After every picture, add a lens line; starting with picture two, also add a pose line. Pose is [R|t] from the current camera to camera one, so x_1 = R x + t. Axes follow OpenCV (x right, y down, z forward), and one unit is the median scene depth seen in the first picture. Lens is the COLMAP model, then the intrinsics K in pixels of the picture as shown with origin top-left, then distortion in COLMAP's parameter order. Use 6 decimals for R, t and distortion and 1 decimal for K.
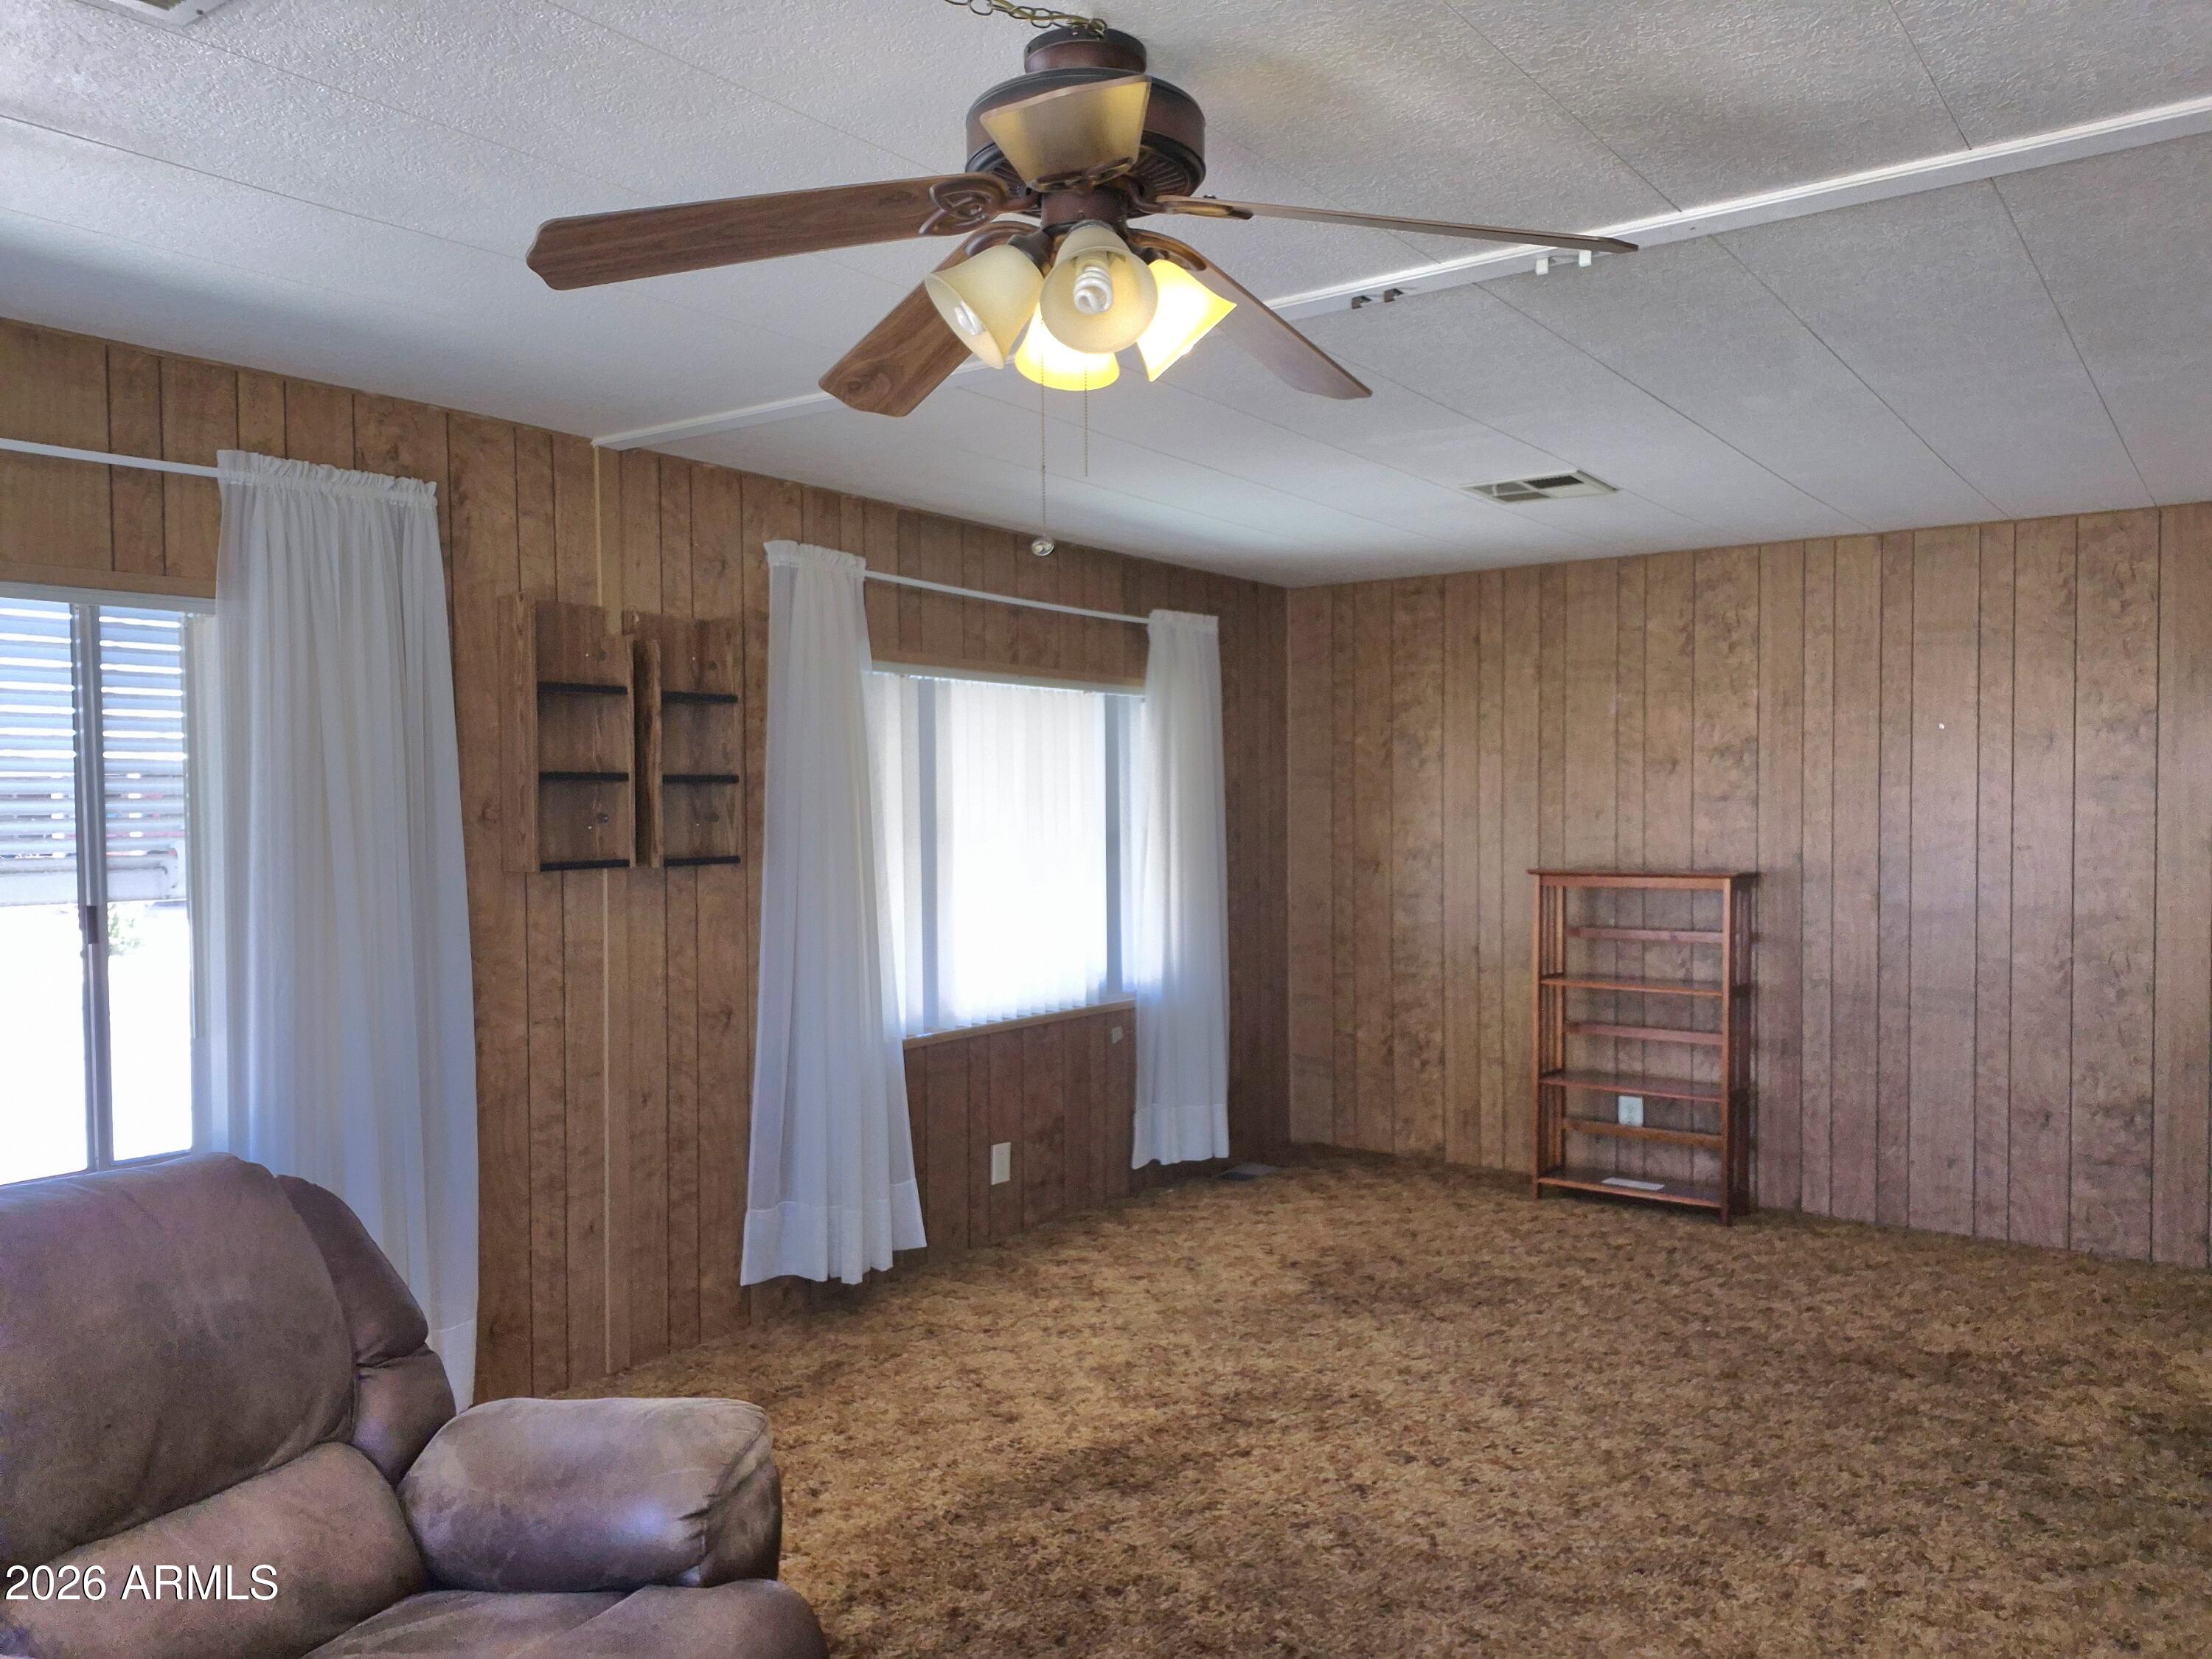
lens RADIAL K [[1633.1, 0, 1194.4], [0, 1633.1, 837.6], [0, 0, 1]] dist [-0.004585, -0.000136]
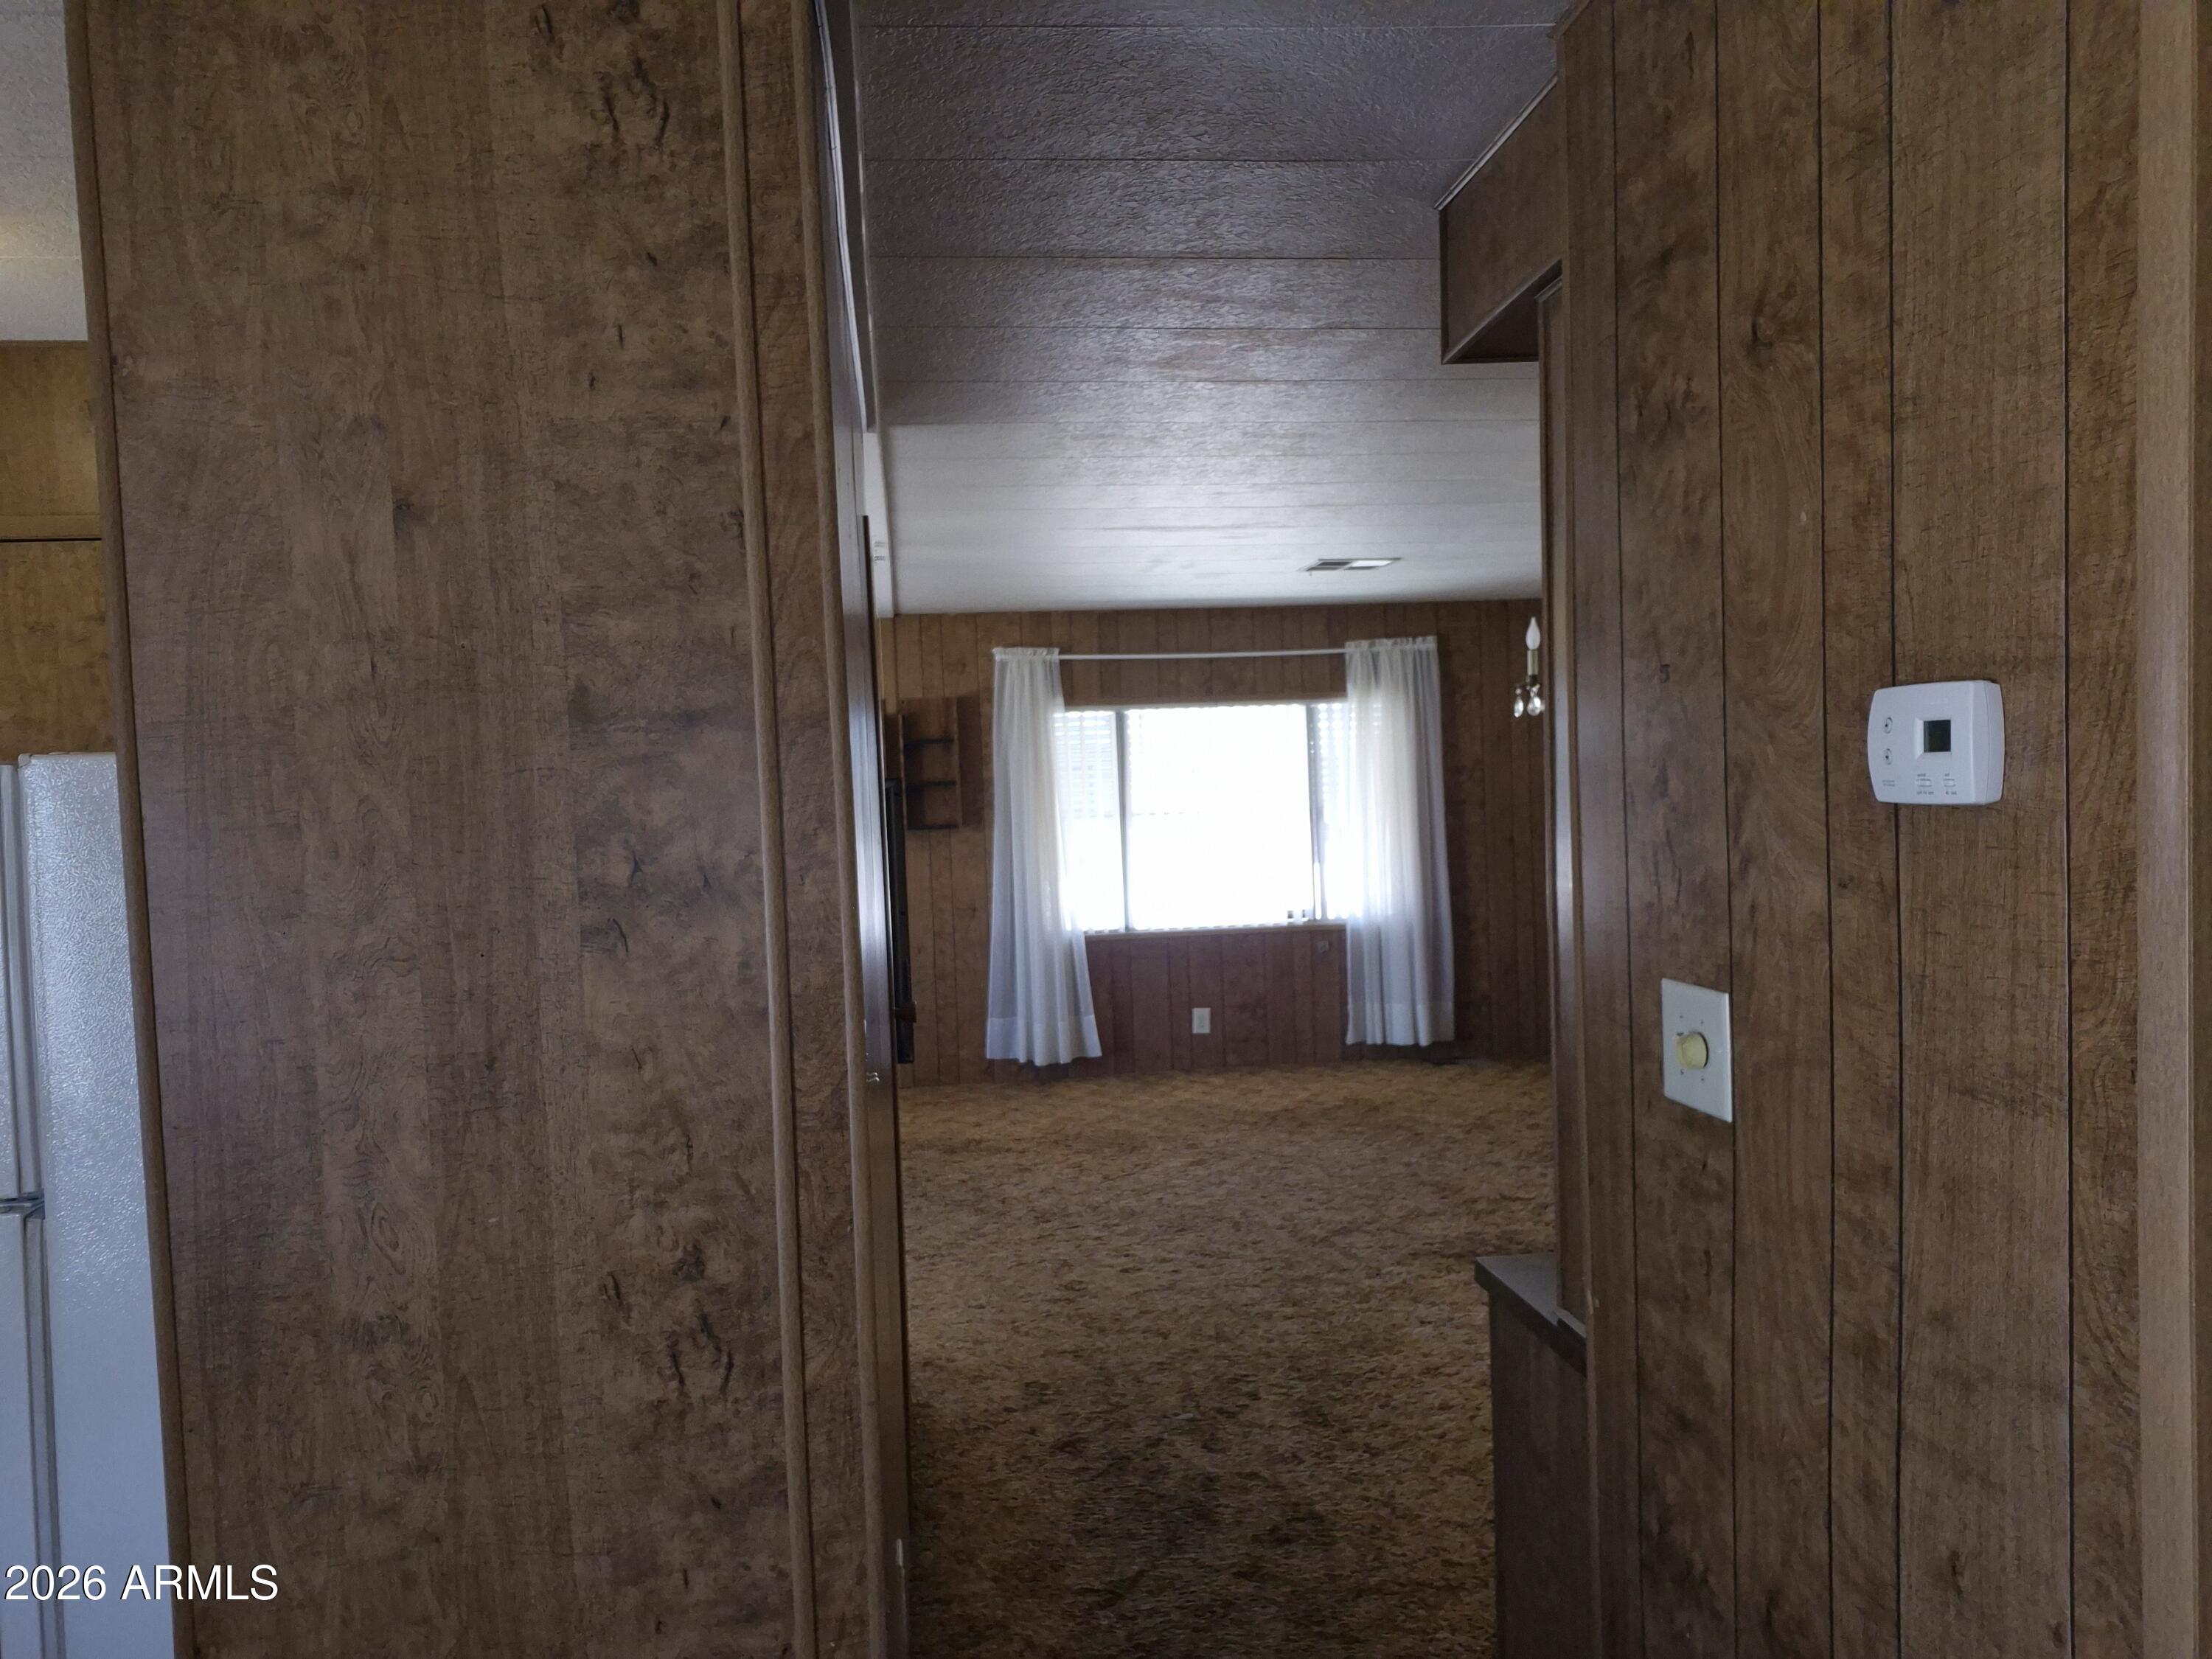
lens RADIAL K [[1634.3, 0, 1106.0], [0, 1634.3, 829.5], [0, 0, 1]] dist [0.003064, 0.001145]
pose [[0.669291, -0.001543, -0.742999, 1.123824], [0.019846, 0.999678, 0.015801, -0.007728], [0.742736, -0.025321, 0.669106, -0.113673]]
